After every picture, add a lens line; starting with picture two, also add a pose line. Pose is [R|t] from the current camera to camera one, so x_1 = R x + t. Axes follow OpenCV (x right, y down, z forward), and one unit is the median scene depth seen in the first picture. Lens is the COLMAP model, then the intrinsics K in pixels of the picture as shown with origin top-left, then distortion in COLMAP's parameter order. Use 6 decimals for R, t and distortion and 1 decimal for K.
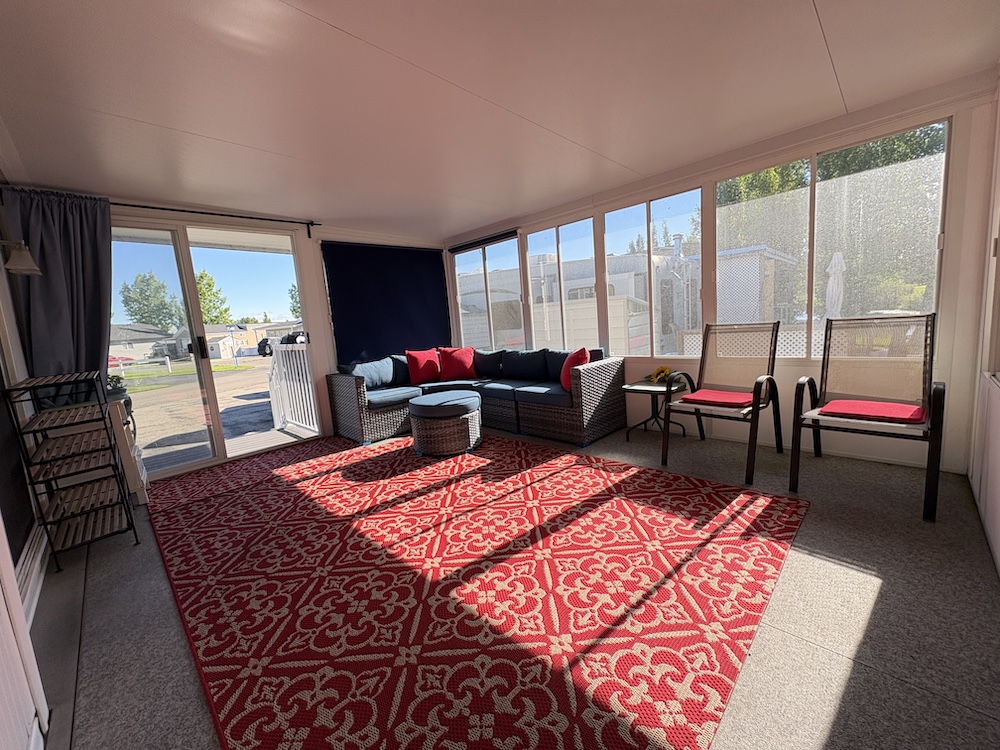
lens RADIAL K [[400.1, 0, 500.0], [0, 400.1, 375.0], [0, 0, 1]] dist [0.001284, 0.000277]
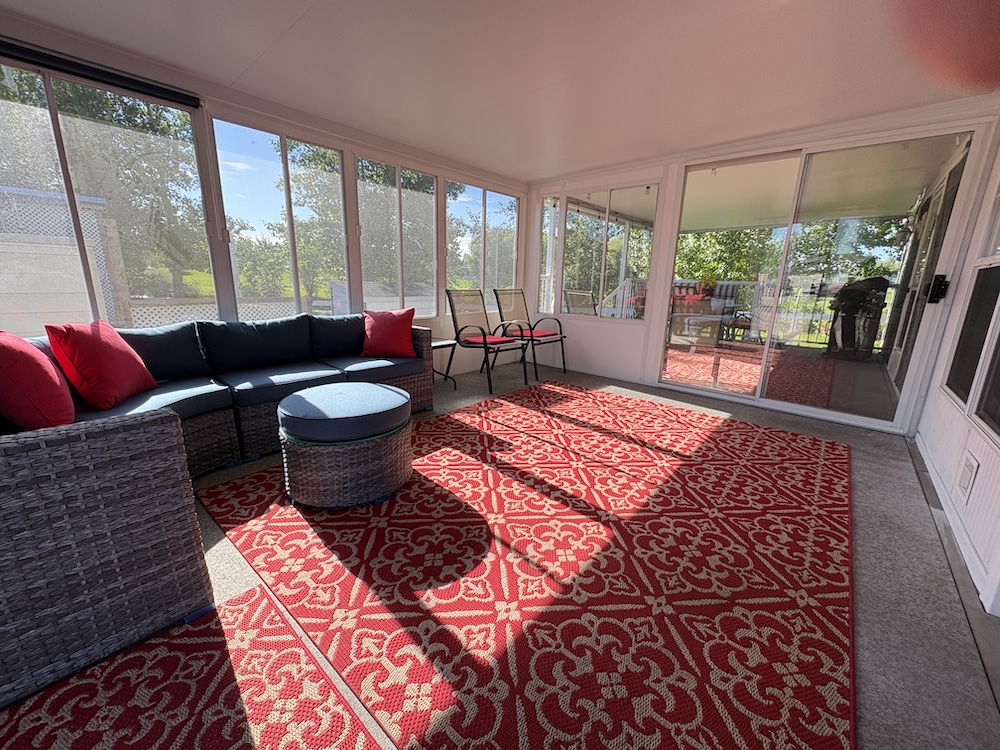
lens RADIAL K [[400.1, 0, 500.0], [0, 400.1, 375.0], [0, 0, 1]] dist [0.001284, 0.000277]
pose [[-0.081416, -0.158743, 0.983957, -1.277601], [0.118777, 0.978654, 0.167715, -0.082192], [-0.989577, 0.130526, -0.060823, 1.473535]]
